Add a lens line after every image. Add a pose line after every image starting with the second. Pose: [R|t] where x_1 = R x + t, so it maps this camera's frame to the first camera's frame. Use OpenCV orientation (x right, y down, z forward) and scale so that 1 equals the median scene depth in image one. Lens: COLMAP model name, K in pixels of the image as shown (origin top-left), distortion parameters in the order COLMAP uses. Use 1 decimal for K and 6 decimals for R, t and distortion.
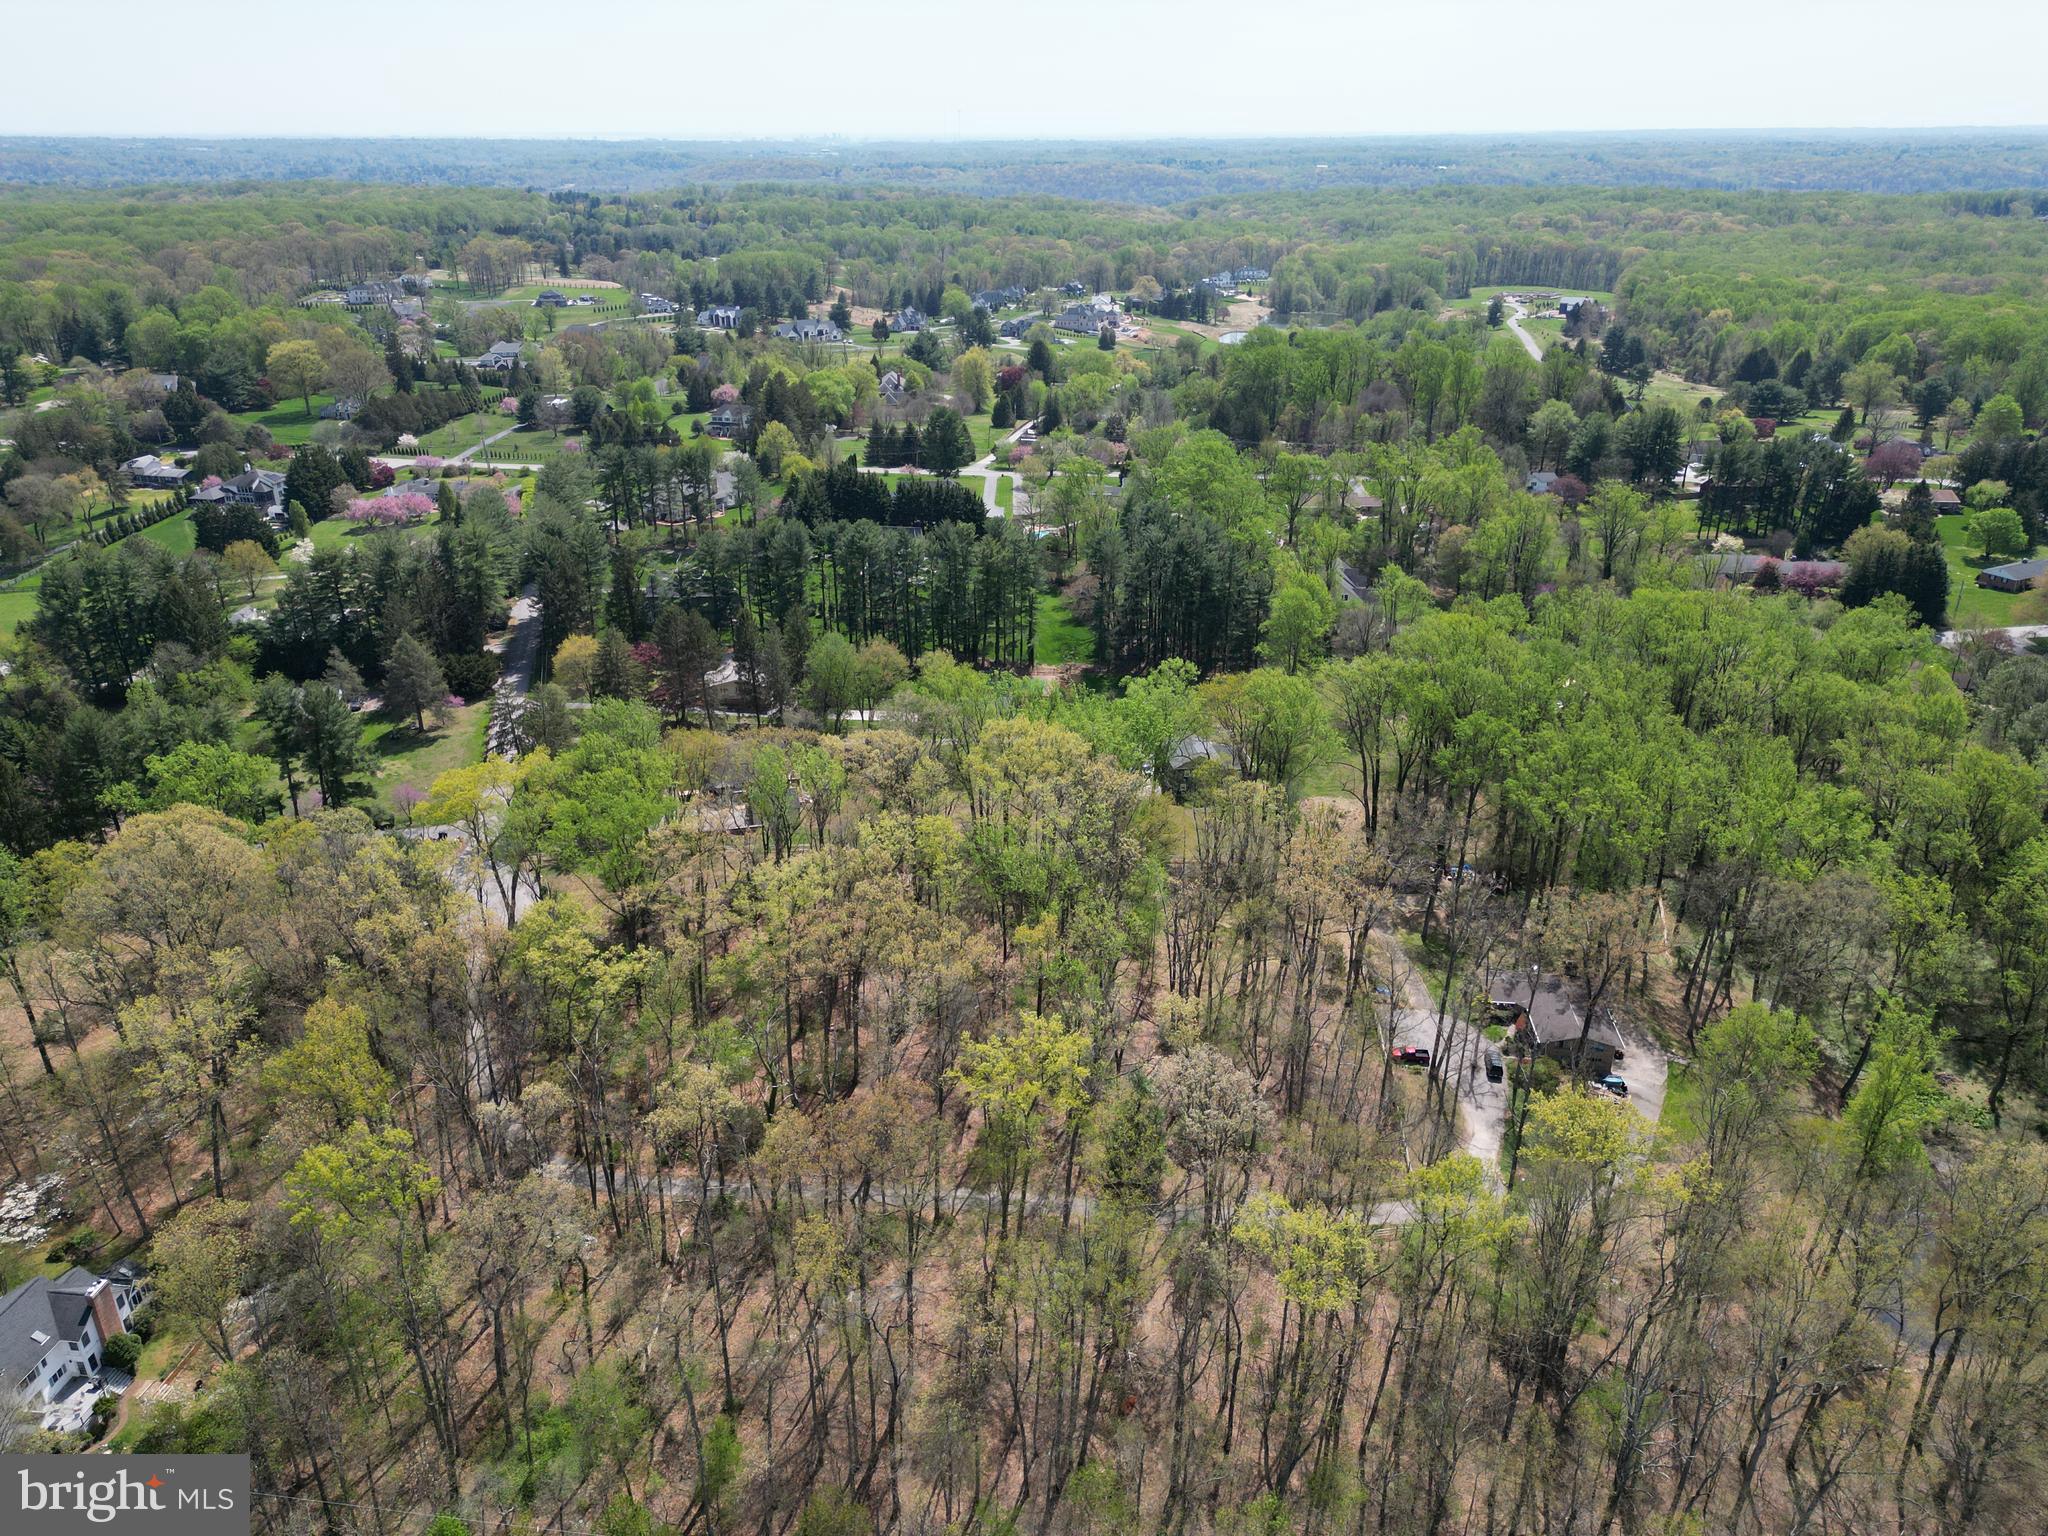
lens RADIAL K [[1439.8, 0, 1024.0], [0, 1439.8, 768.0], [0, 0, 1]] dist [0.066711, -0.062582]
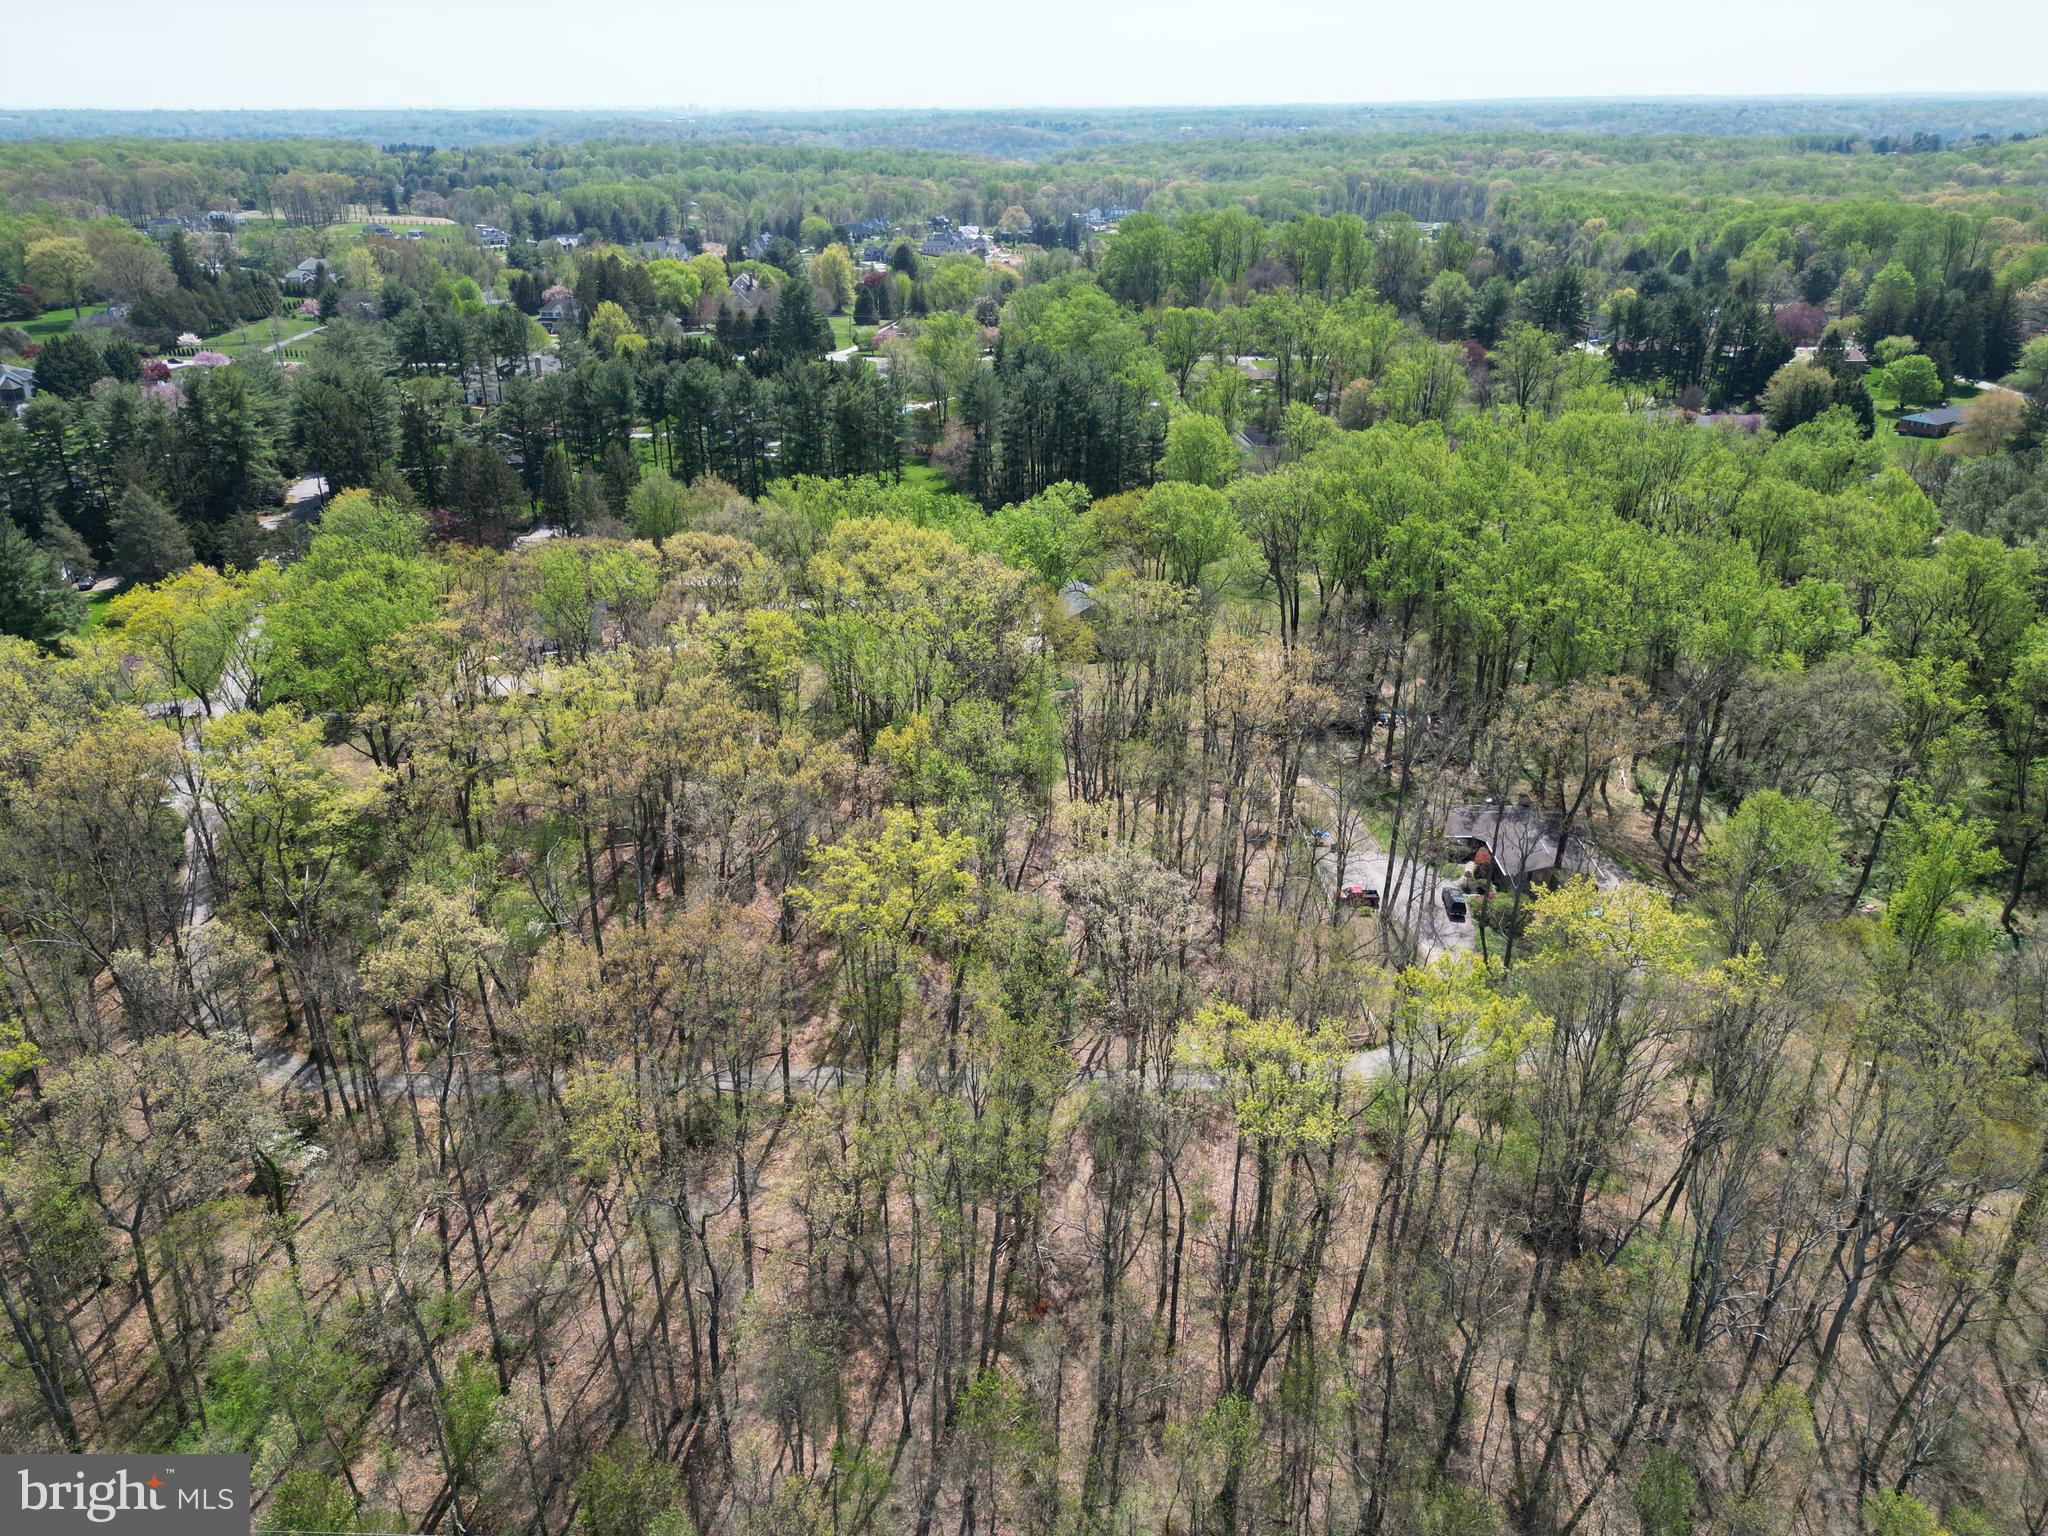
lens RADIAL K [[1439.8, 0, 1024.0], [0, 1439.8, 768.0], [0, 0, 1]] dist [0.066711, -0.062582]
pose [[0.996296, -0.041287, 0.075431, 0.011492], [0.040108, 0.999049, 0.017080, 0.093416], [-0.076064, -0.013991, 0.997005, 0.163217]]
